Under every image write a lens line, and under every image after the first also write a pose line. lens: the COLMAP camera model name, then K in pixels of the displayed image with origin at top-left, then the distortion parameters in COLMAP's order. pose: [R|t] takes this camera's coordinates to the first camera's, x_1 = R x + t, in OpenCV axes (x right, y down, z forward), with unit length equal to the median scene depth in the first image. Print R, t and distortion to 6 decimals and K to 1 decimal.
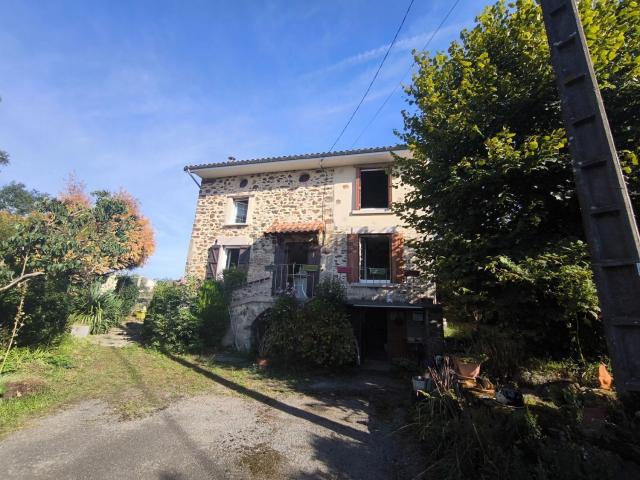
lens RADIAL K [[253.7, 0, 320.0], [0, 253.7, 240.0], [0, 0, 1]] dist [0.000946, 0.000100]
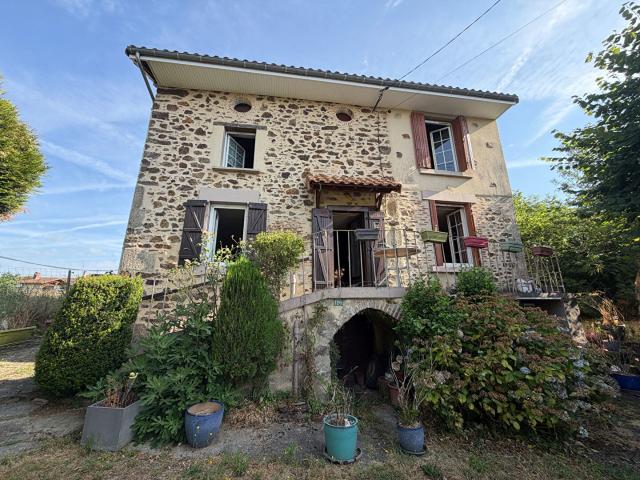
lens RADIAL K [[253.7, 0, 320.0], [0, 253.7, 240.0], [0, 0, 1]] dist [0.000946, 0.000100]
pose [[0.930521, 0.048568, 0.363003, -0.353595], [-0.049783, 0.998742, -0.006013, 0.096388], [-0.362839, -0.012477, 0.931768, 0.378988]]
